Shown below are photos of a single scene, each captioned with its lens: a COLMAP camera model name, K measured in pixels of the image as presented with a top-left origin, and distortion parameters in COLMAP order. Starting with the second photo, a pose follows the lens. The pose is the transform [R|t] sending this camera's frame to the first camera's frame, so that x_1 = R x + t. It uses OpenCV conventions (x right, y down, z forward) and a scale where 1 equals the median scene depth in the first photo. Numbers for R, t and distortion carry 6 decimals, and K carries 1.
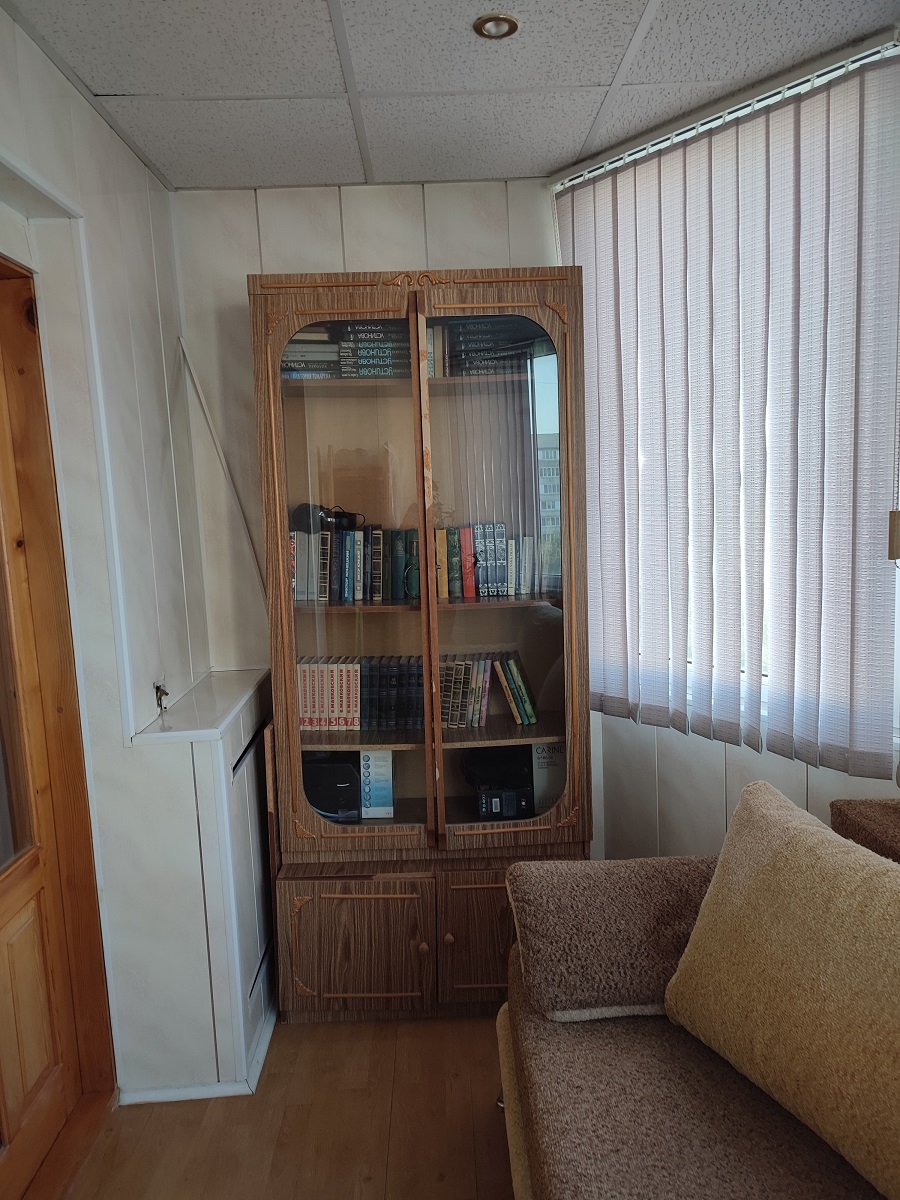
lens RADIAL K [[874.6, 0, 450.1], [0, 874.6, 601.7], [0, 0, 1]] dist [0.029327, -0.019022]
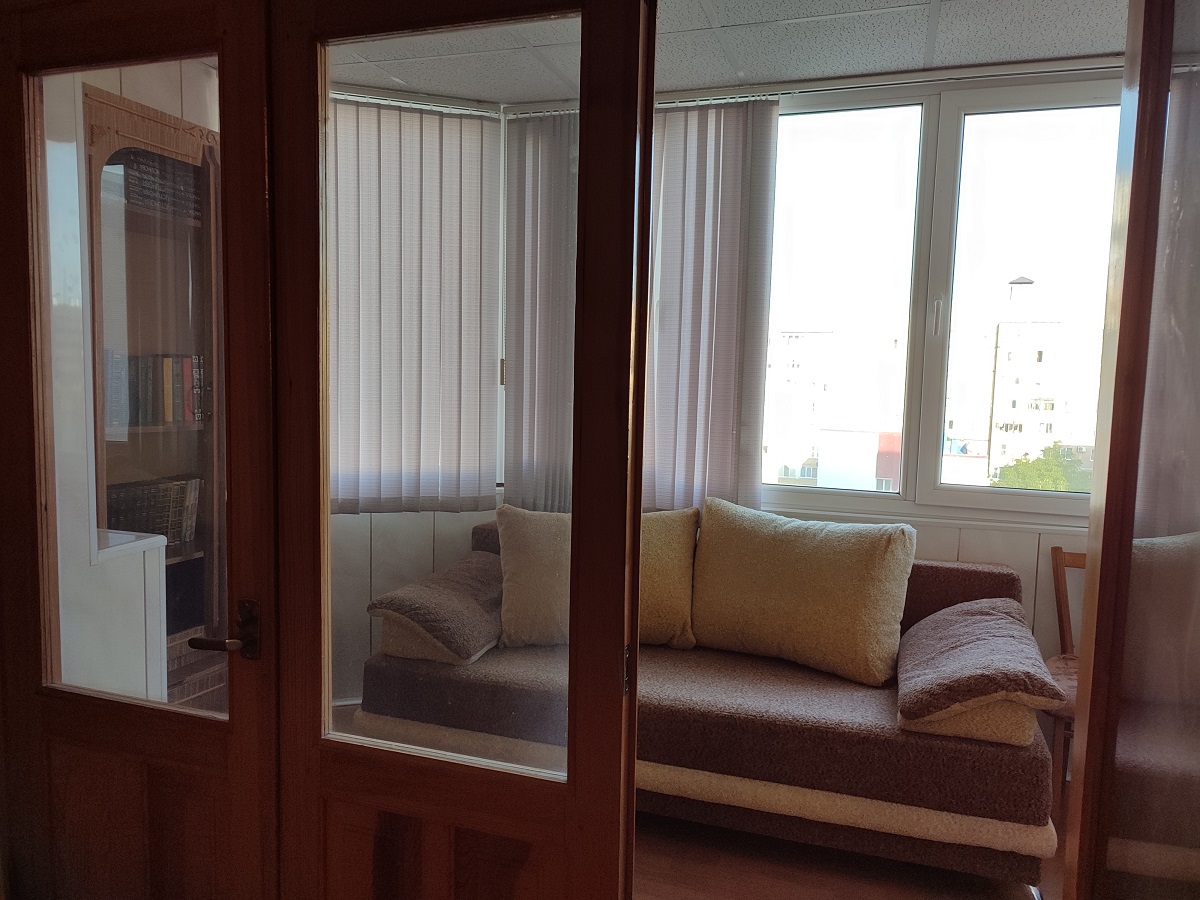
lens RADIAL K [[874.6, 0, 601.3], [0, 874.6, 442.5], [0, 0, 1]] dist [0.029327, -0.019022]
pose [[0.344269, -0.027053, 0.938481, -0.914807], [0.086214, 0.996272, -0.002908, 0.075996], [-0.934904, 0.081912, 0.345318, 0.147933]]
